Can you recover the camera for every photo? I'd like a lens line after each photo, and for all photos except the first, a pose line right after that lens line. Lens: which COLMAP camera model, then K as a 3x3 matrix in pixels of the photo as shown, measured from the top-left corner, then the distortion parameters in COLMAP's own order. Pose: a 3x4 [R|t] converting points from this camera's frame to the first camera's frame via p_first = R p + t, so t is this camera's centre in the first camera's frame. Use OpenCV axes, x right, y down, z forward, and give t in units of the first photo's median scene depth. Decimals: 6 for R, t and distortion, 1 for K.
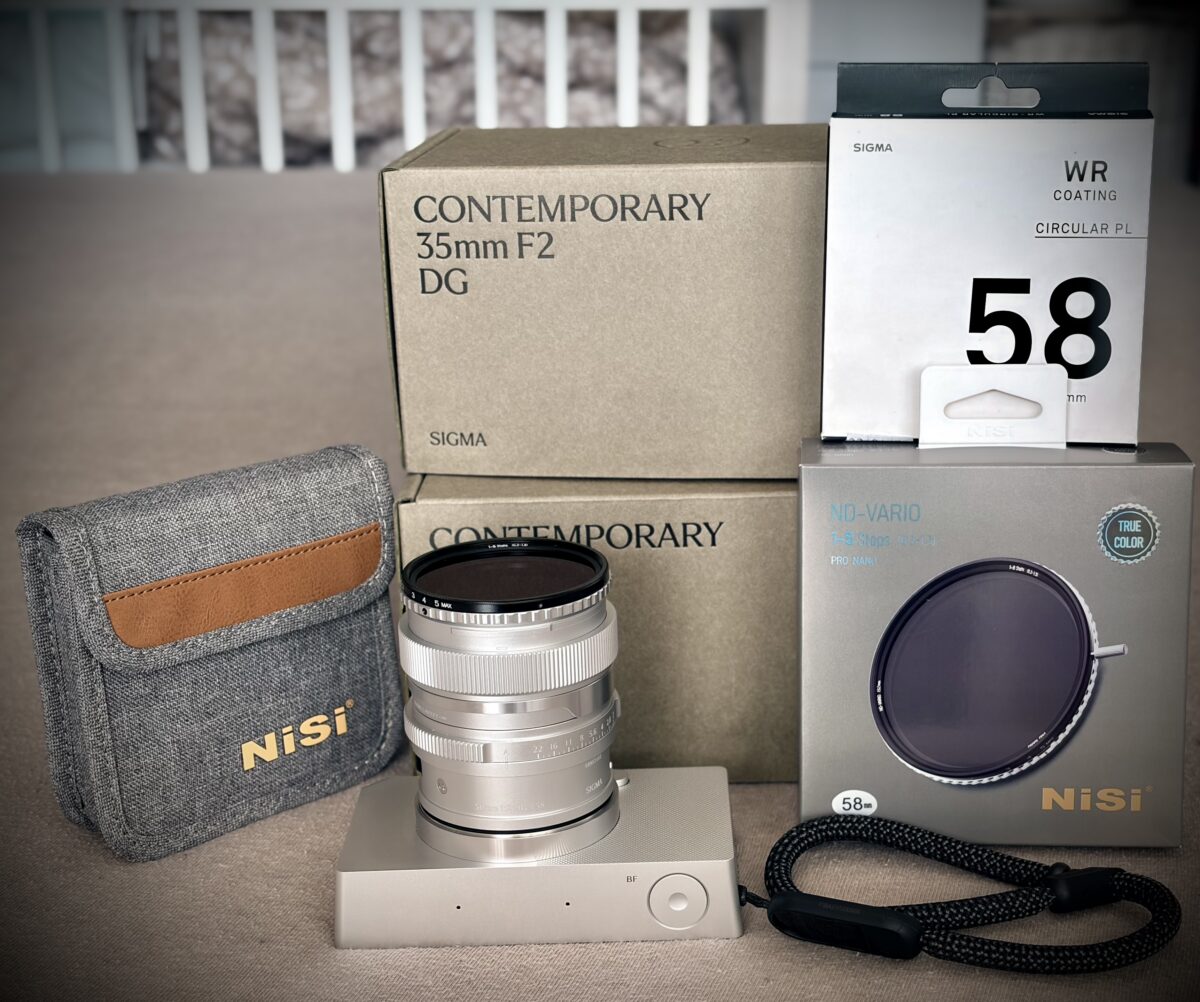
lens RADIAL K [[1989.5, 0, 600.0], [0, 1989.5, 501.0], [0, 0, 1]] dist [-0.033994, -0.115394]
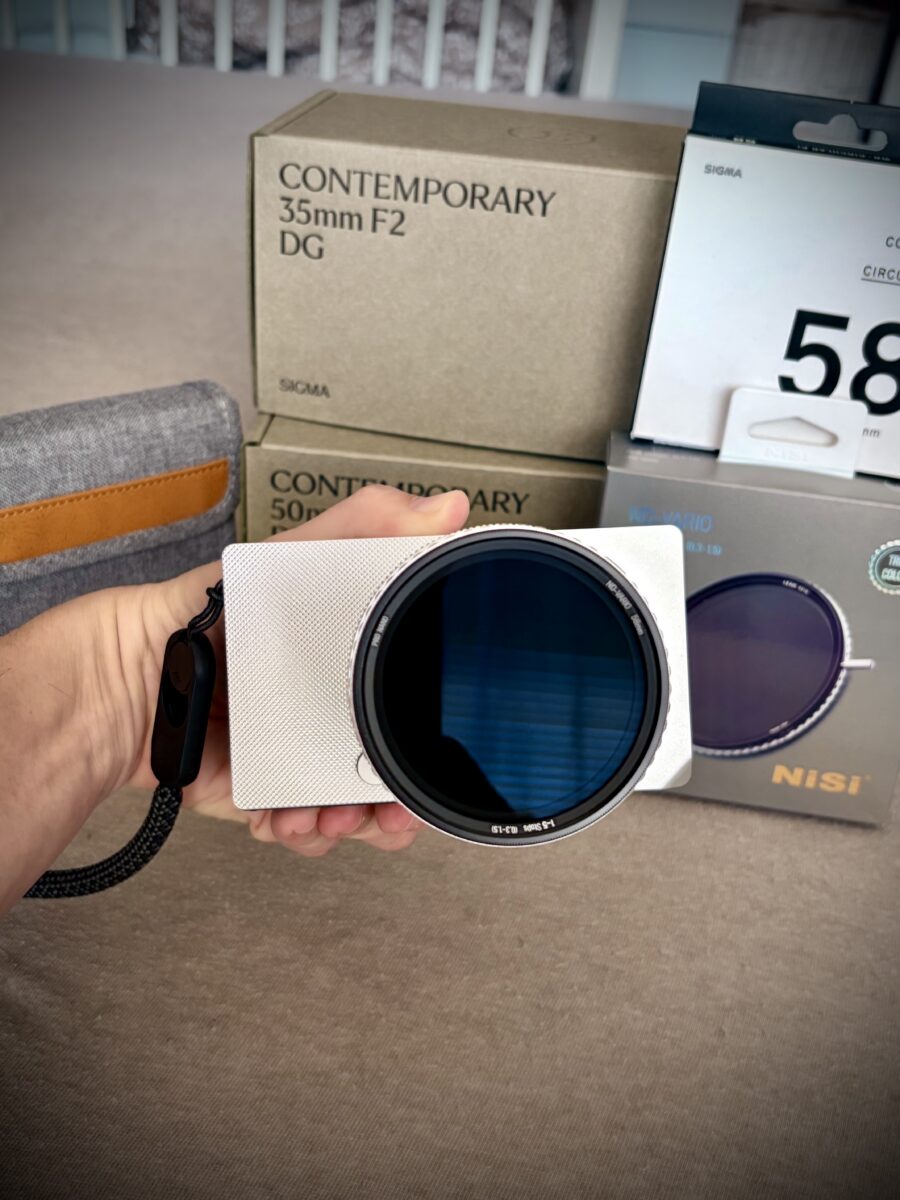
lens RADIAL K [[1259.0, 0, 416.8], [0, 1259.0, 598.2], [0, 0, 1]] dist [-0.006832, -0.022442]
pose [[0.994581, 0.103727, 0.007037, -0.000646], [-0.102638, 0.968842, 0.225411, -0.085585], [0.016564, -0.224911, 0.974238, 0.288182]]
